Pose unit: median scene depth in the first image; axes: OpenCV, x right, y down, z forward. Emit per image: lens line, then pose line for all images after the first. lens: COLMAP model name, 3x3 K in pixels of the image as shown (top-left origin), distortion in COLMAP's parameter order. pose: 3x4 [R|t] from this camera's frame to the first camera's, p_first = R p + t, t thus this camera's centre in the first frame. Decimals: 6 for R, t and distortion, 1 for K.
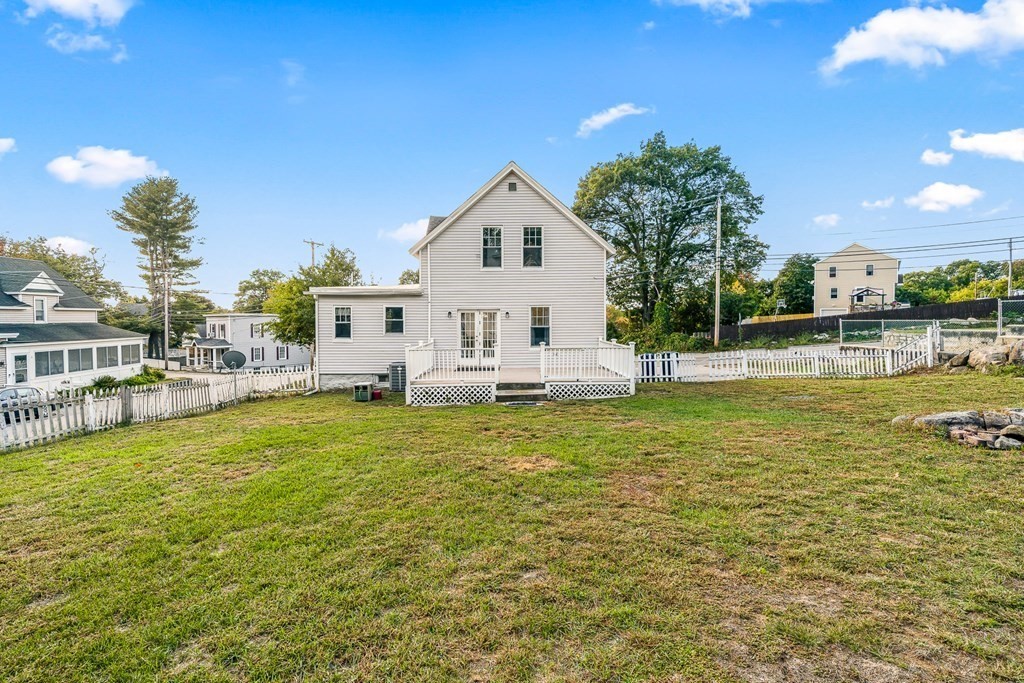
lens RADIAL K [[500.1, 0, 506.6], [0, 500.1, 333.1], [0, 0, 1]] dist [-0.002478, -0.000058]
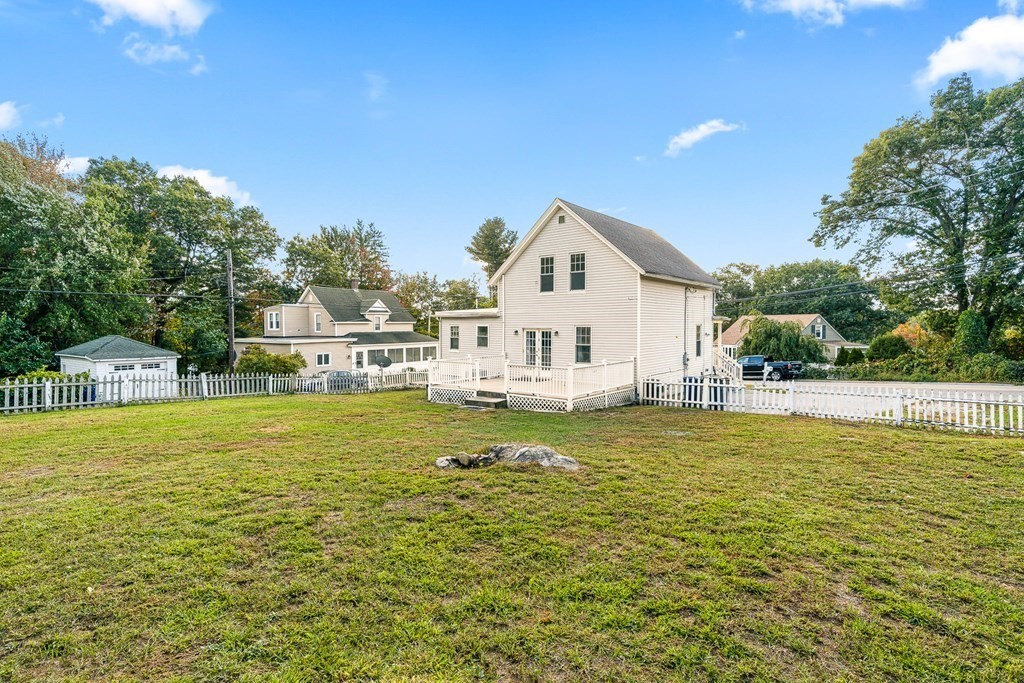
lens RADIAL K [[500.1, 0, 506.0], [0, 500.1, 345.3], [0, 0, 1]] dist [-0.002478, -0.000058]
pose [[0.769244, 0.029985, -0.638252, 0.631607], [-0.020935, 0.999545, 0.021726, -0.032239], [0.638613, -0.003350, 0.769521, 0.057233]]
